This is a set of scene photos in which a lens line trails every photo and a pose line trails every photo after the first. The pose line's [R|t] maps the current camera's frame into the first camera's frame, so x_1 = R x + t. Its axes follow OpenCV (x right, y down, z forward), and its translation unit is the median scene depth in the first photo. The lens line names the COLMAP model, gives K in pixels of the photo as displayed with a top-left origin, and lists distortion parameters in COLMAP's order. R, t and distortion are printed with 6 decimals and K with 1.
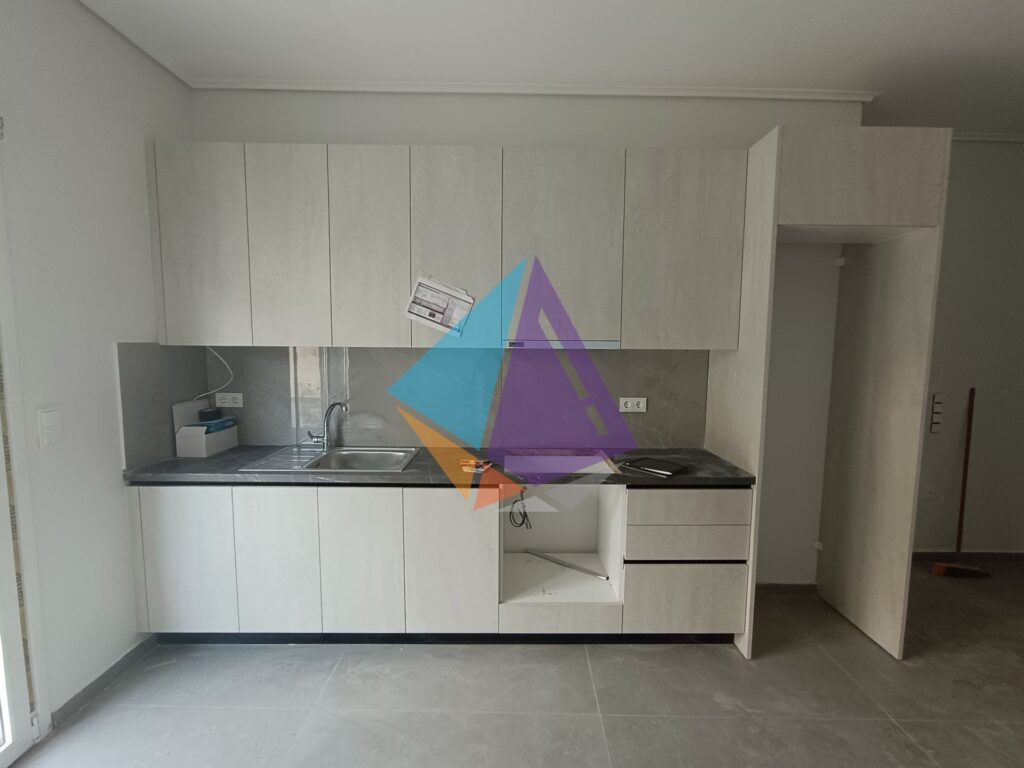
lens RADIAL K [[471.5, 0, 511.4], [0, 471.5, 389.4], [0, 0, 1]] dist [-0.008350, 0.000793]
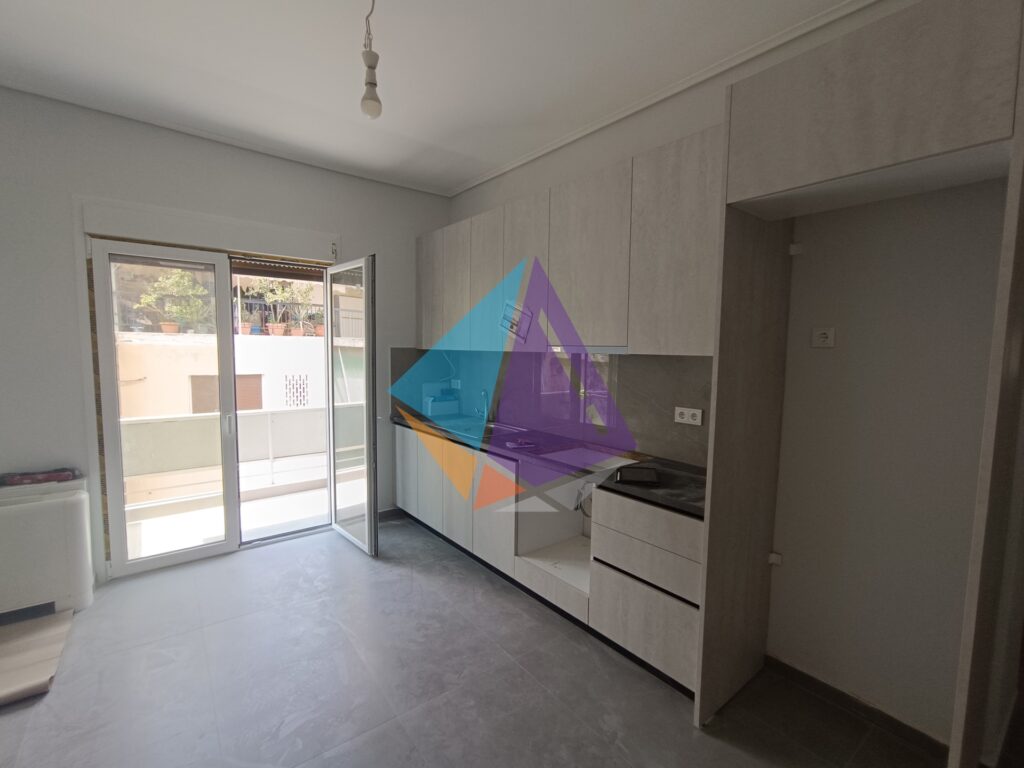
lens RADIAL K [[471.5, 0, 511.4], [0, 471.5, 389.4], [0, 0, 1]] dist [-0.008350, 0.000793]
pose [[0.613588, 0.069864, -0.786529, 0.890124], [-0.083460, 0.996237, 0.023382, -0.013816], [0.785203, 0.051296, 0.617110, 0.187769]]
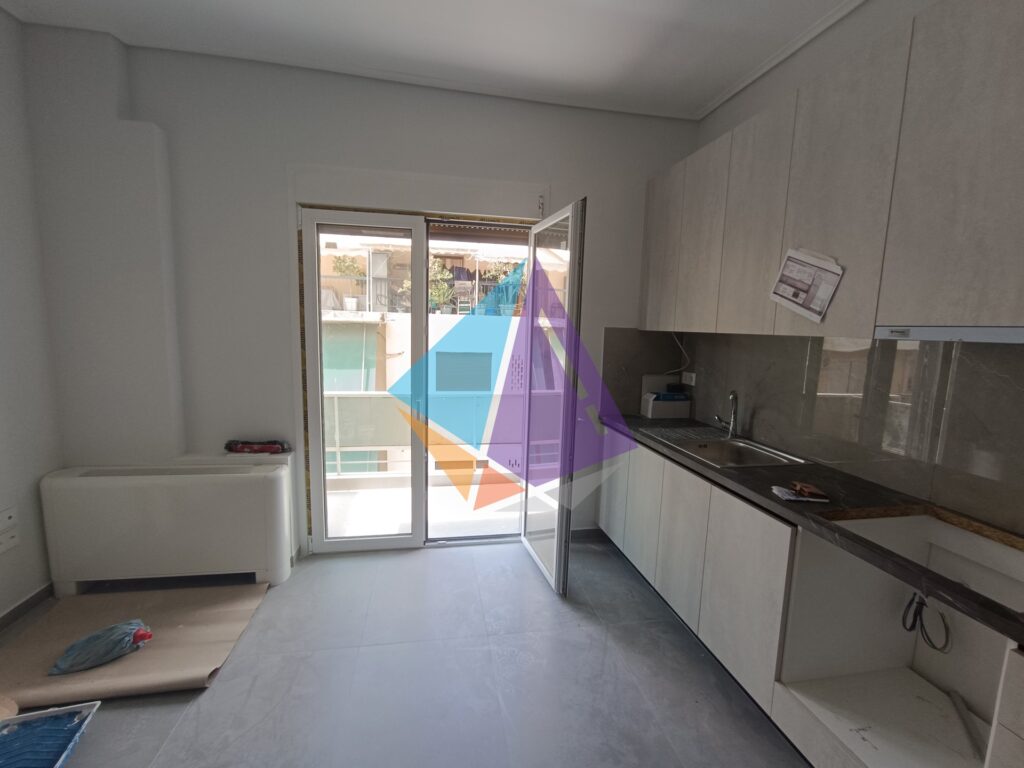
lens RADIAL K [[471.5, 0, 511.4], [0, 471.5, 389.4], [0, 0, 1]] dist [-0.008350, 0.000793]
pose [[0.187922, 0.128753, -0.973708, 0.540988], [-0.120276, 0.986926, 0.107288, -0.026799], [0.974792, 0.096952, 0.200951, 0.383076]]
